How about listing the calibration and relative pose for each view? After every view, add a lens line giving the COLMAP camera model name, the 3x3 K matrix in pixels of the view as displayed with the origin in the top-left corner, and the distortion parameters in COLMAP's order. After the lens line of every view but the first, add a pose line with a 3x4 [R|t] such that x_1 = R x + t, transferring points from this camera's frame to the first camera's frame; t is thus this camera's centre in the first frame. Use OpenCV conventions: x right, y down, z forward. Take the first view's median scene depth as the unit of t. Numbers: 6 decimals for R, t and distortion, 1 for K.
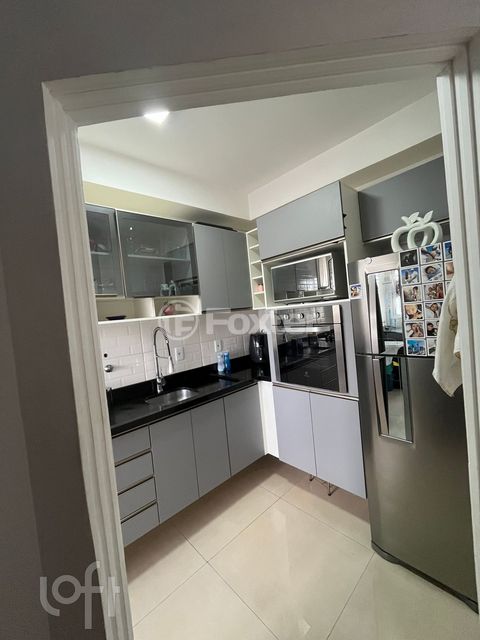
lens RADIAL K [[258.2, 0, 241.2], [0, 258.2, 318.4], [0, 0, 1]] dist [0.000172, 0.000137]
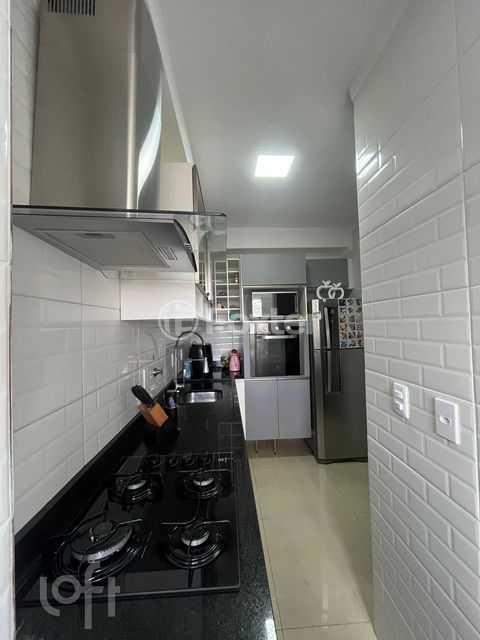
lens RADIAL K [[258.2, 0, 242.6], [0, 258.2, 318.9], [0, 0, 1]] dist [0.000172, 0.000137]
pose [[0.642962, 0.098164, 0.759581, -1.176752], [-0.012749, 0.992987, -0.117536, 0.129534], [-0.765792, 0.065887, 0.639704, 0.208917]]
